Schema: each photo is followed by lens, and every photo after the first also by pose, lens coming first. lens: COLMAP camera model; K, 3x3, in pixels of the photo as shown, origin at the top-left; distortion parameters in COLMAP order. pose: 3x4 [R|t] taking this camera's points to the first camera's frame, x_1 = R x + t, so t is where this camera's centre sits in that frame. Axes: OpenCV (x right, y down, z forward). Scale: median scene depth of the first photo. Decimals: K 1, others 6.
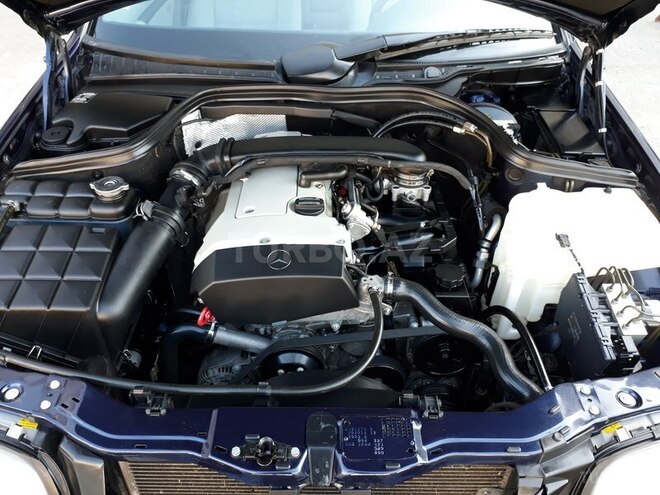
lens RADIAL K [[530.7, 0, 329.2], [0, 530.7, 246.1], [0, 0, 1]] dist [0.030612, -0.050867]
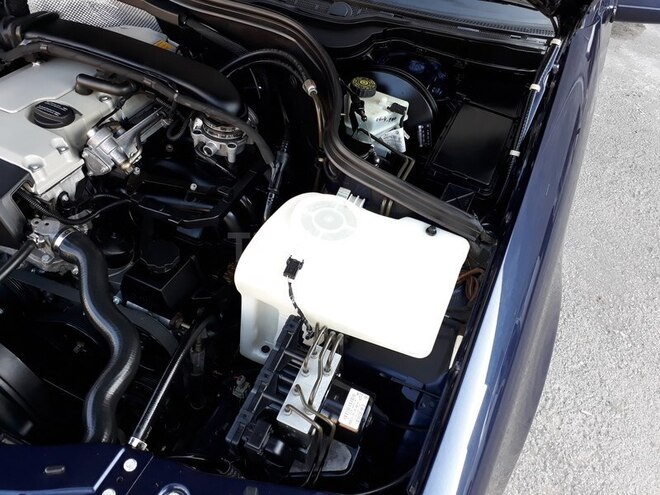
lens RADIAL K [[530.7, 0, 329.3], [0, 530.7, 248.6], [0, 0, 1]] dist [0.030612, -0.050867]
pose [[0.912019, 0.366591, -0.183935, 0.530780], [-0.338022, 0.925813, 0.169146, -0.154822], [0.232297, -0.092090, 0.968276, 0.259588]]
